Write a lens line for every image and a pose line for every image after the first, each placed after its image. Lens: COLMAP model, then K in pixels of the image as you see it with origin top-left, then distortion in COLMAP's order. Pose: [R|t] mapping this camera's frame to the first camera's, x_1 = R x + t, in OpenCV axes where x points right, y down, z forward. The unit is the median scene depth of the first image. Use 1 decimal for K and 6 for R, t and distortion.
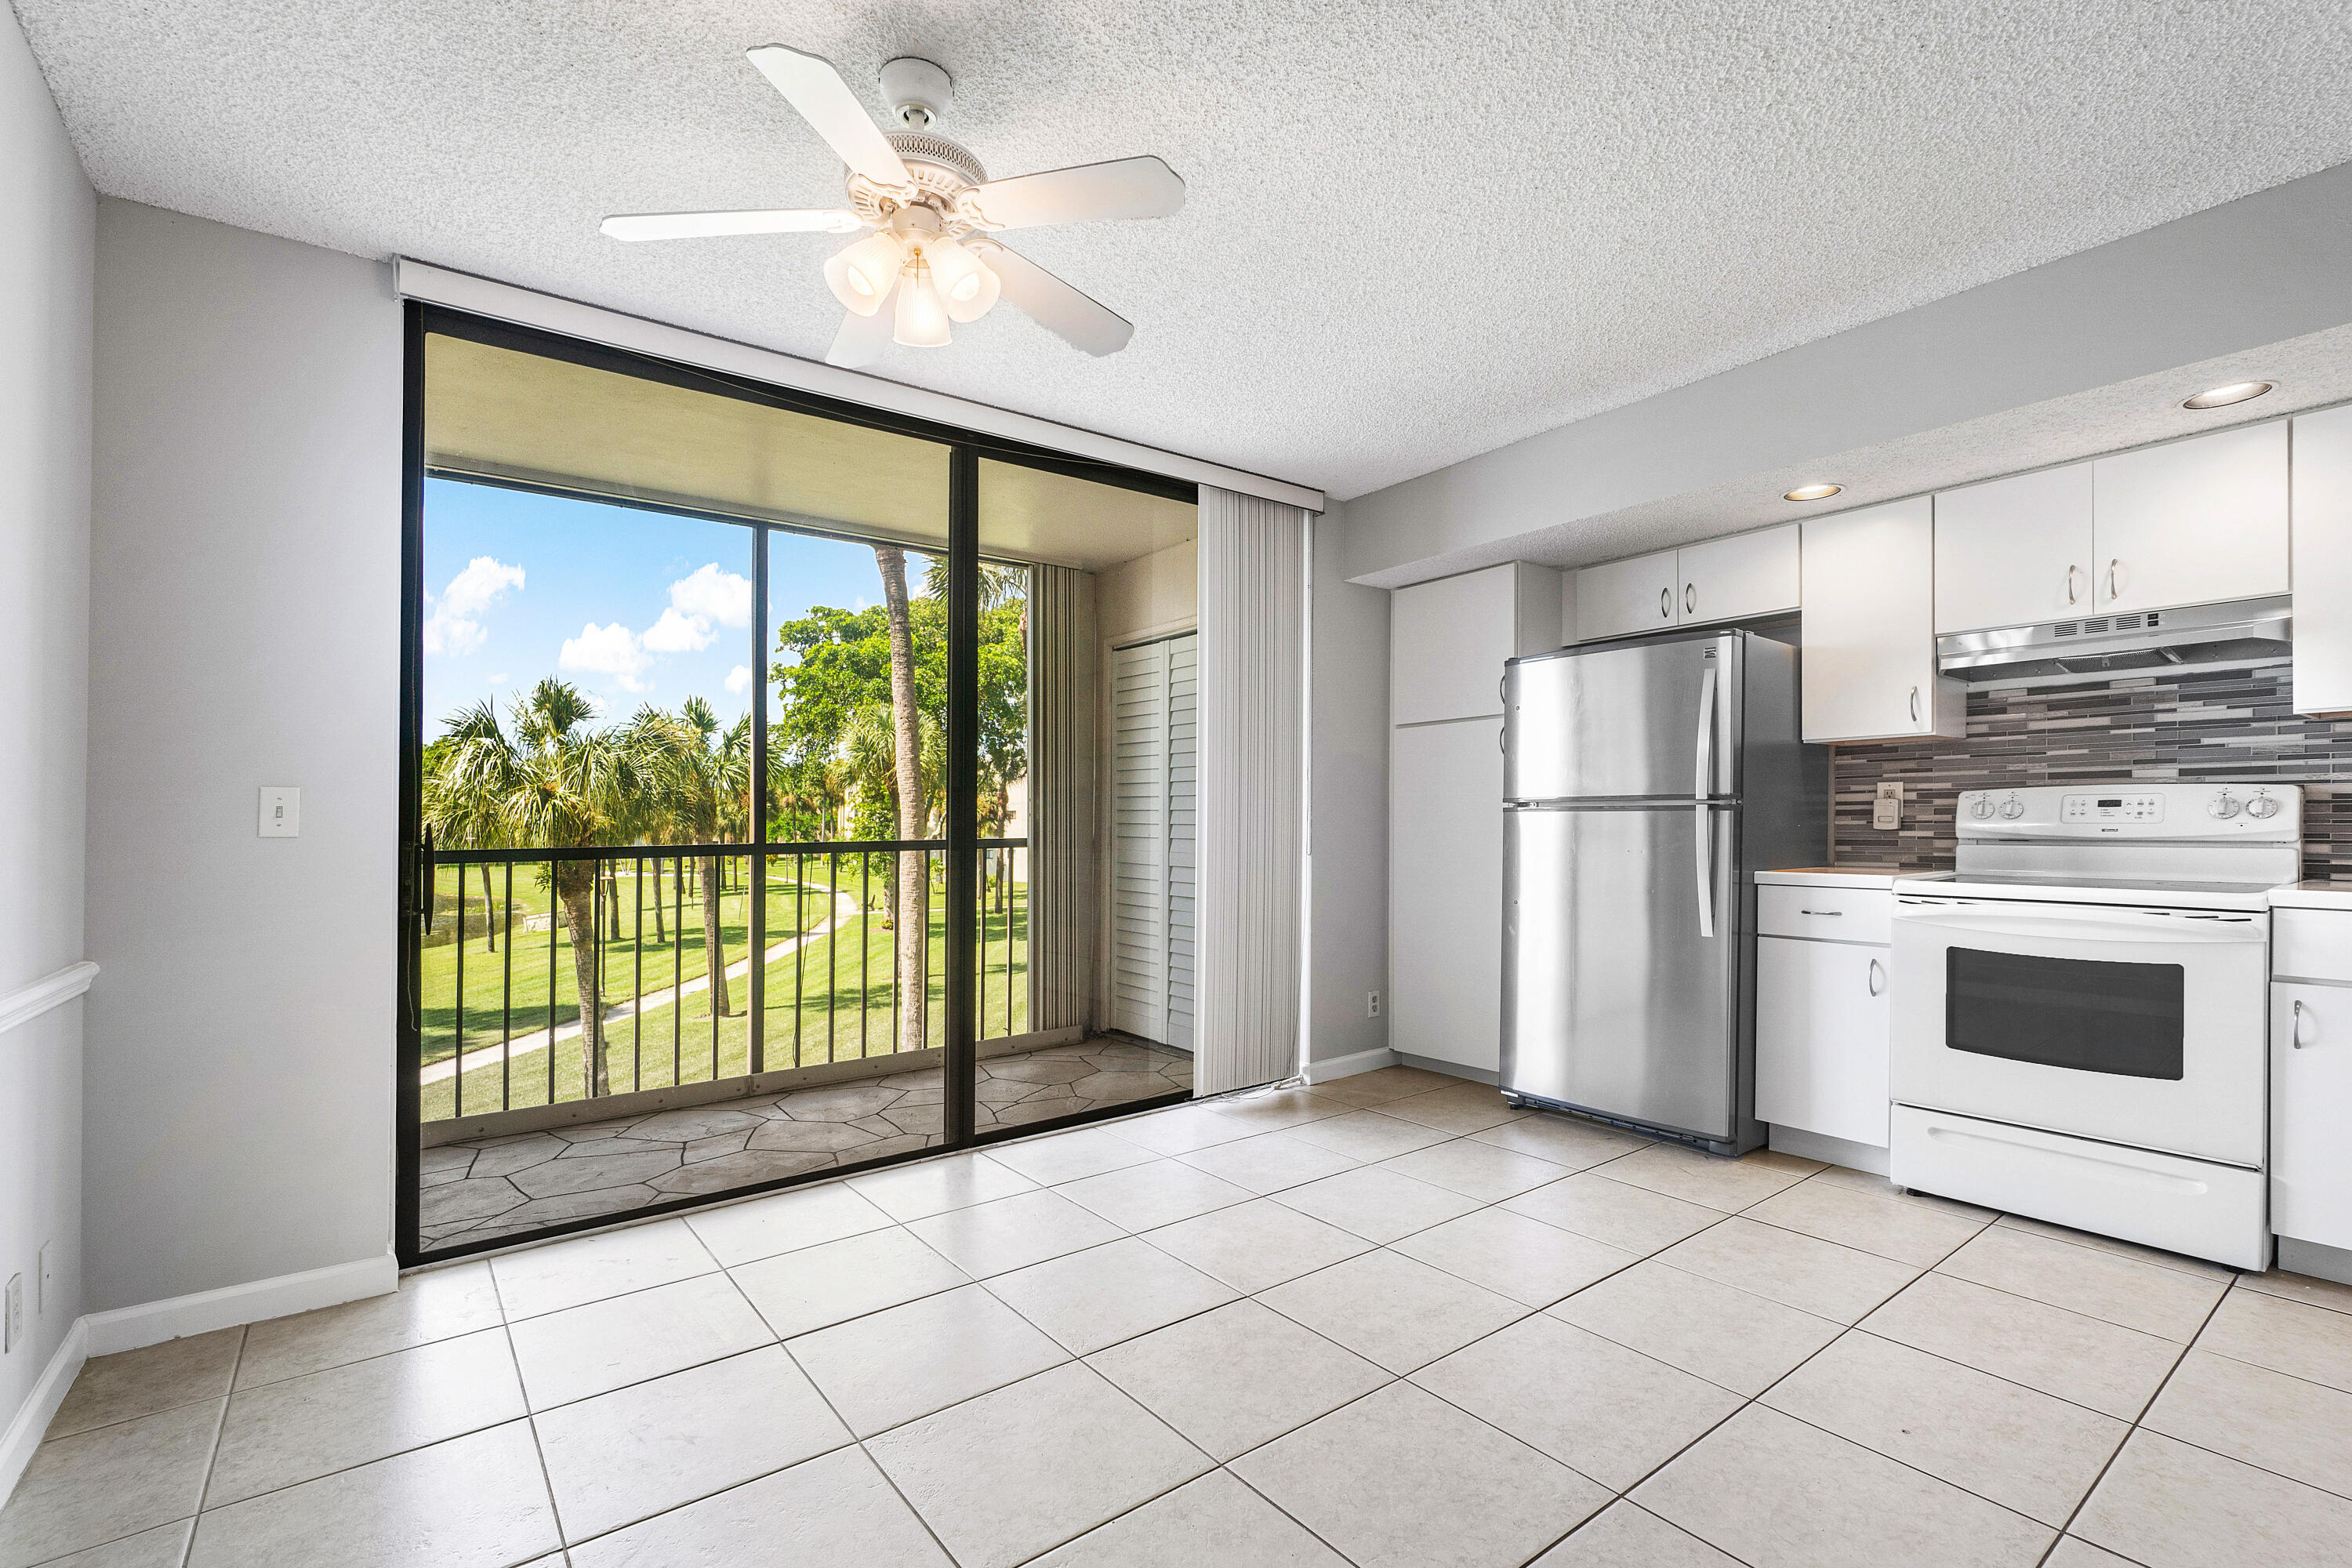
lens RADIAL K [[1052.7, 0, 1190.0], [0, 1052.7, 804.0], [0, 0, 1]] dist [-0.000261, 0.000863]
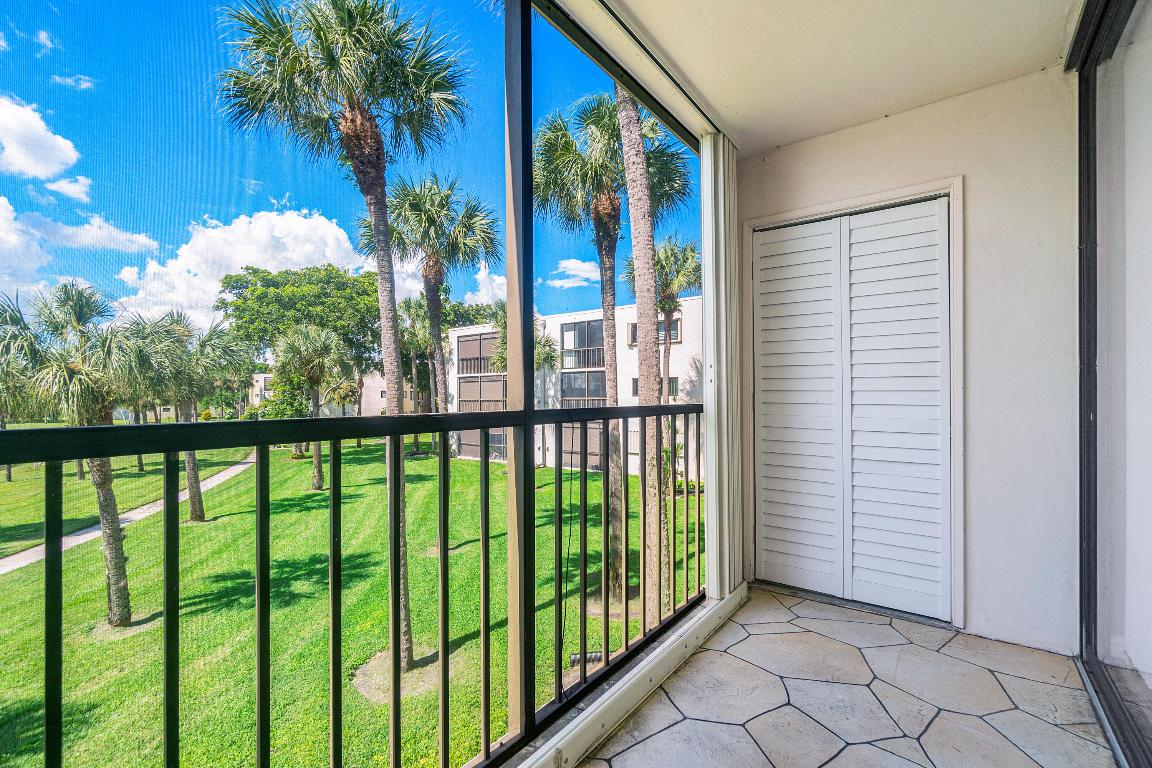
lens RADIAL K [[515.6, 0, 568.7], [0, 515.6, 398.3], [0, 0, 1]] dist [-0.000261, 0.000863]
pose [[0.970037, -0.001759, 0.242951, -0.162768], [-0.002960, 0.999814, 0.019059, 0.008154], [-0.242939, -0.019207, 0.969851, 0.225122]]
